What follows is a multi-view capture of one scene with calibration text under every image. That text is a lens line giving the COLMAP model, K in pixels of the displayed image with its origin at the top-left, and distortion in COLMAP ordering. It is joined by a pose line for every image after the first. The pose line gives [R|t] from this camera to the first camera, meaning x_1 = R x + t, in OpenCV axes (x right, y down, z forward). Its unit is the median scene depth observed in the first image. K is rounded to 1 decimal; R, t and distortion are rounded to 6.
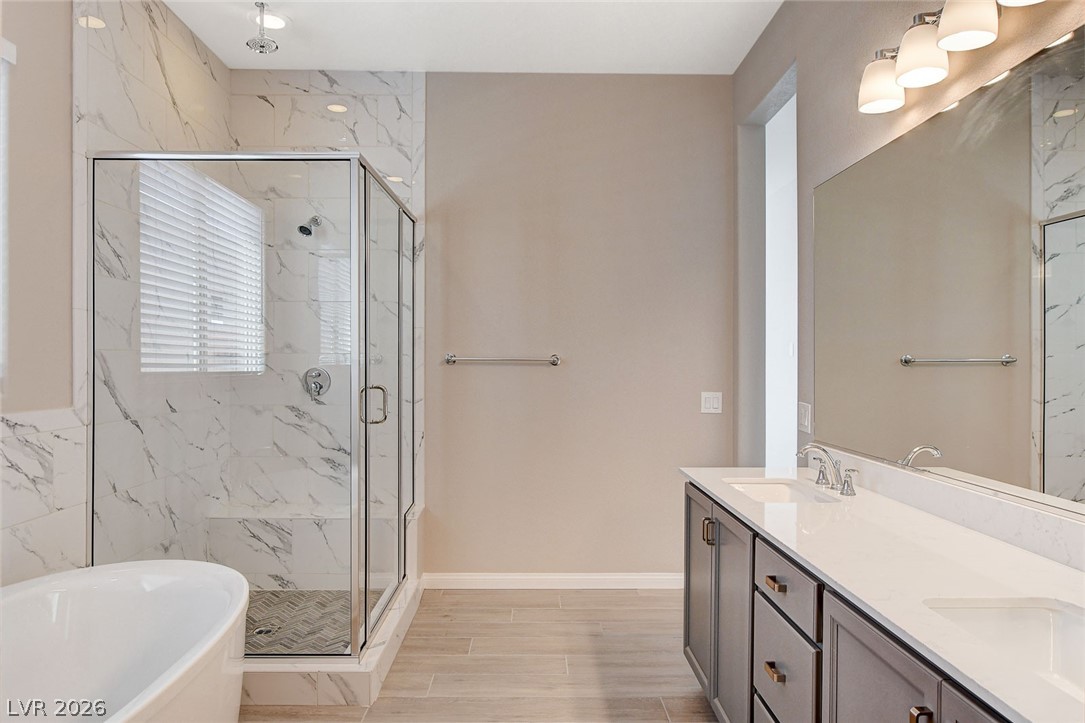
lens RADIAL K [[677.8, 0, 543.8], [0, 677.8, 361.7], [0, 0, 1]] dist [-0.001451, 0.010447]
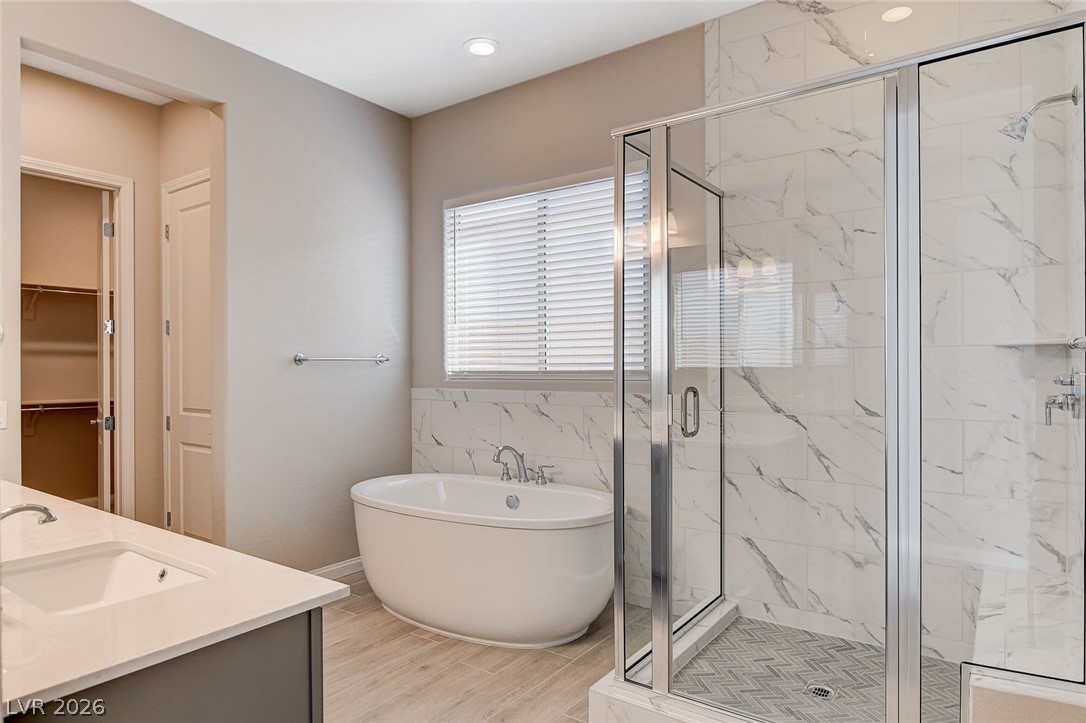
lens RADIAL K [[678.5, 0, 542.4], [0, 678.5, 360.7], [0, 0, 1]] dist [-0.001451, 0.010447]
pose [[-0.588856, -0.002809, -0.808233, 0.476726], [0.004542, 0.999967, -0.006785, 0.007562], [0.808226, -0.007667, -0.588823, 1.314227]]
